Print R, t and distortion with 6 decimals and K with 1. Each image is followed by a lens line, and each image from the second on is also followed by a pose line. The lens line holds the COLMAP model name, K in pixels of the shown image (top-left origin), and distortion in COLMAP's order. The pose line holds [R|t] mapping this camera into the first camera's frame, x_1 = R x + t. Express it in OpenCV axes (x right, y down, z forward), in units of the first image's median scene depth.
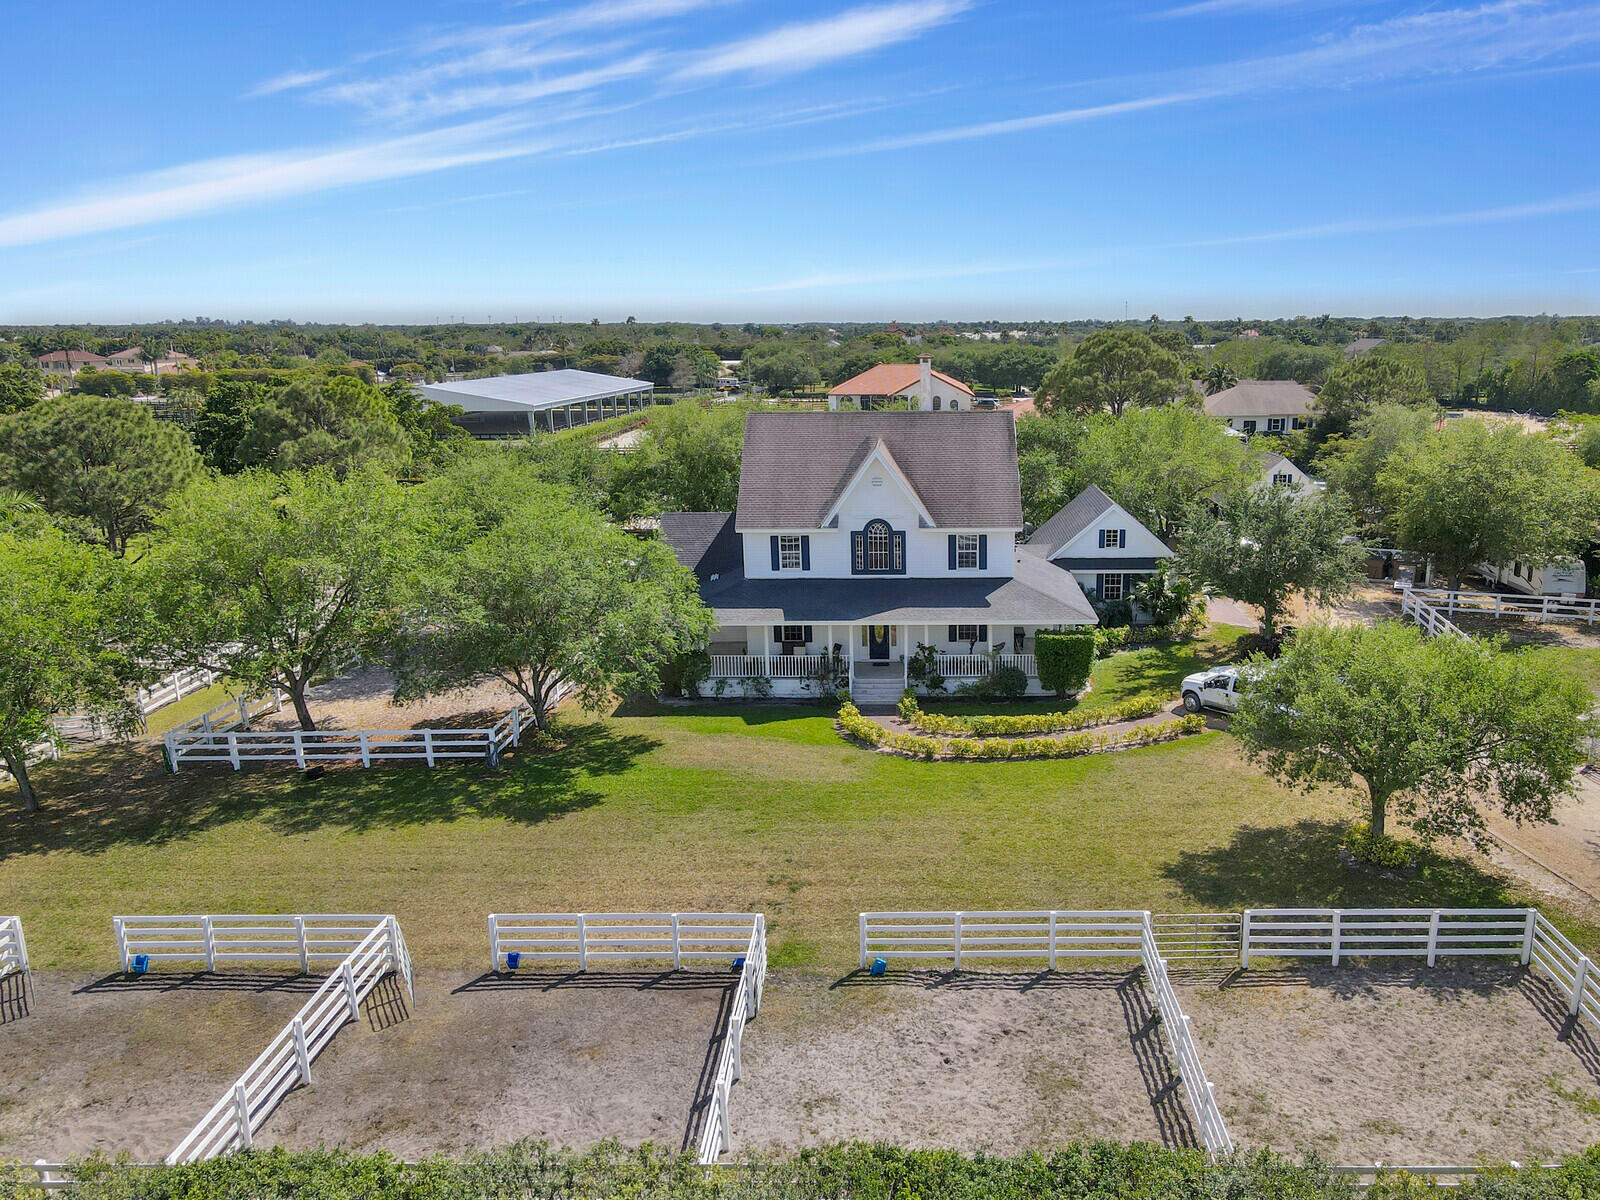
lens RADIAL K [[1214.0, 0, 902.8], [0, 1214.0, 680.5], [0, 0, 1]] dist [0.006362, 0.014316]
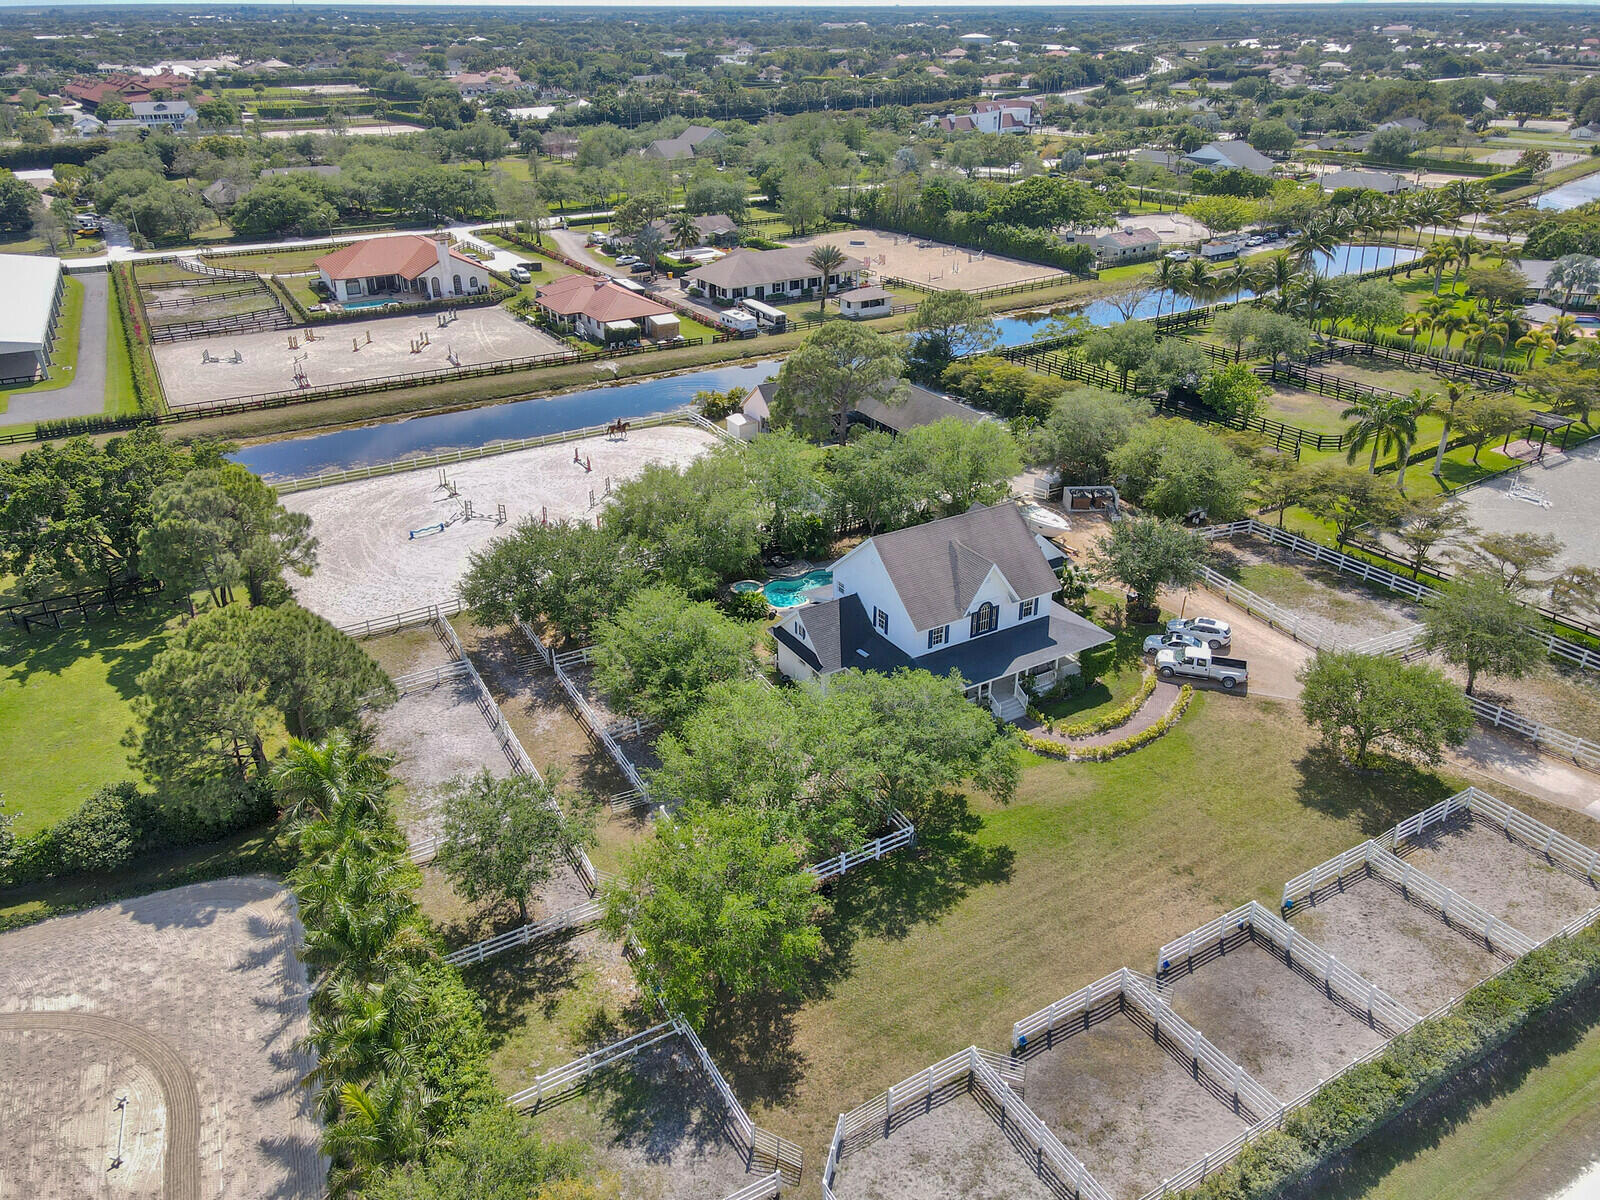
lens RADIAL K [[1175.6, 0, 803.1], [0, 1175.6, 608.9], [0, 0, 1]] dist [-0.004179, 0.036250]
pose [[0.848567, -0.236289, 0.473394, -1.068126], [0.143536, 0.963991, 0.223874, -0.567536], [-0.509246, -0.122024, 0.851927, -0.180052]]
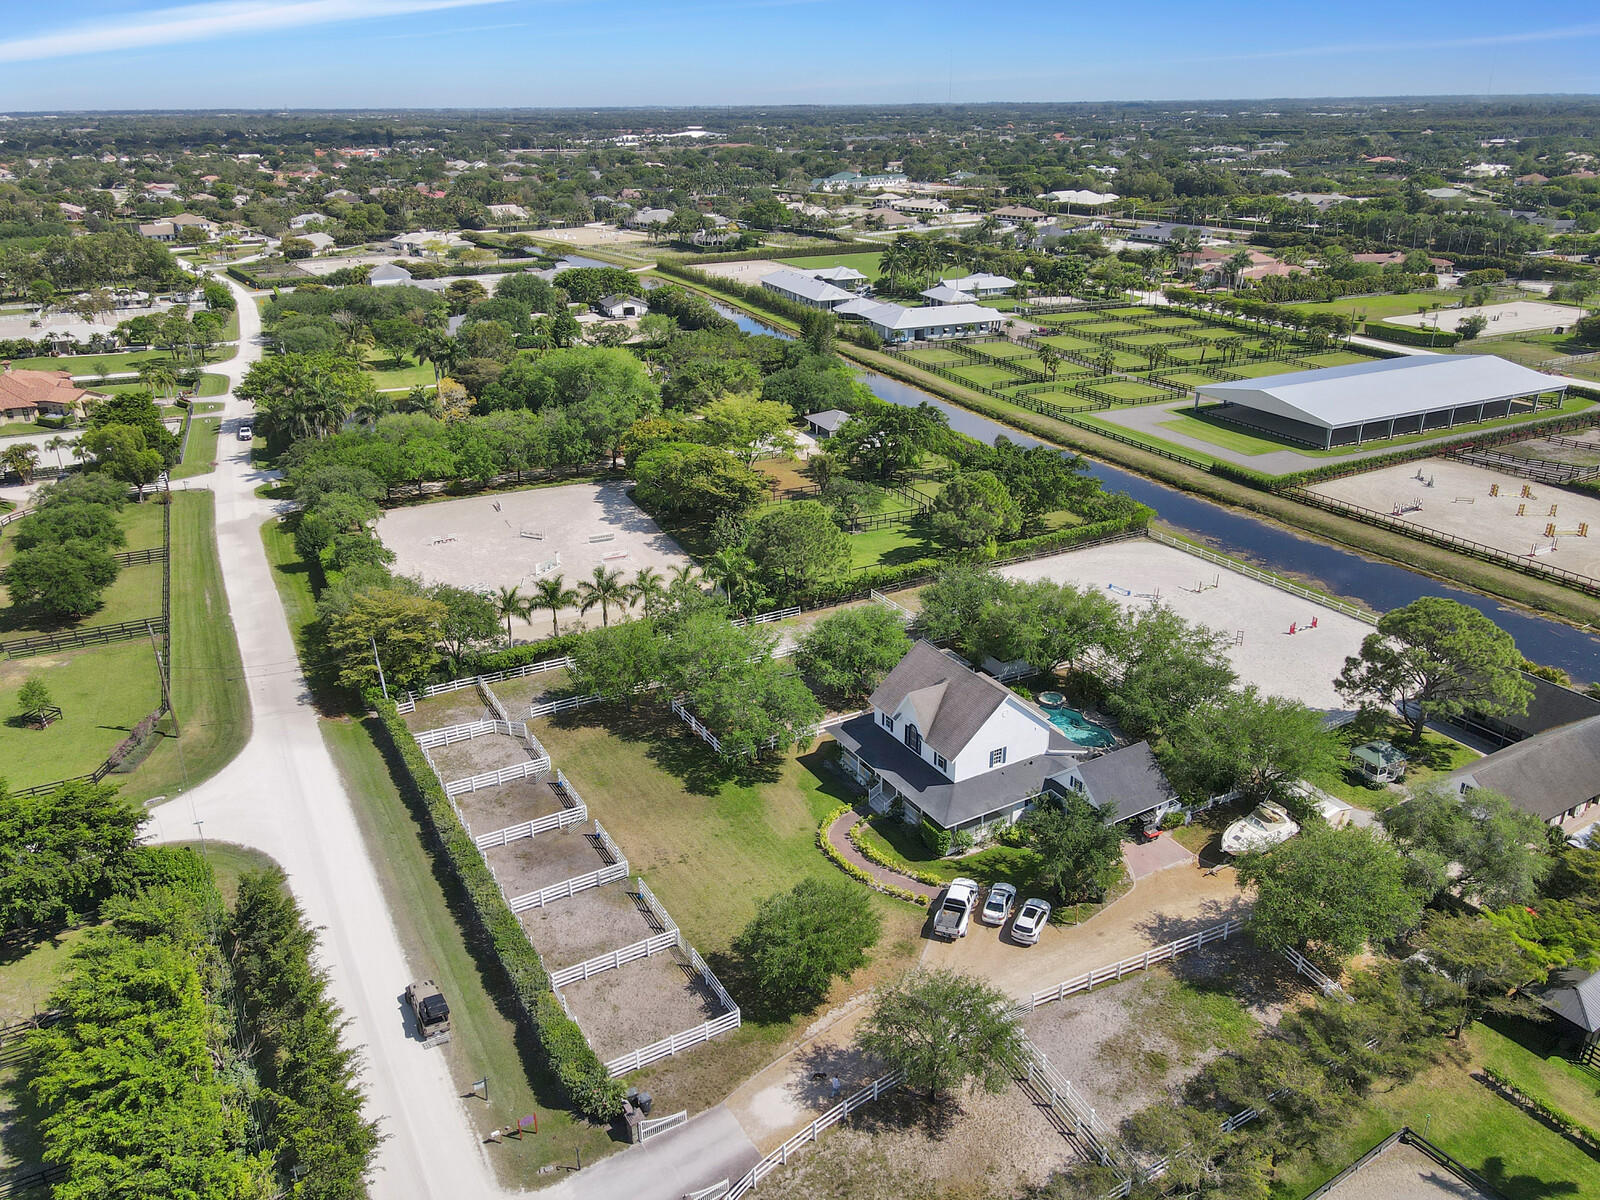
lens RADIAL K [[1175.6, 0, 809.5], [0, 1175.6, 603.3], [0, 0, 1]] dist [-0.004179, 0.036250]
pose [[0.519395, 0.344129, -0.782179, 1.495000], [-0.241353, 0.937137, 0.252038, -0.862212], [0.819743, 0.057874, 0.569801, -0.248941]]
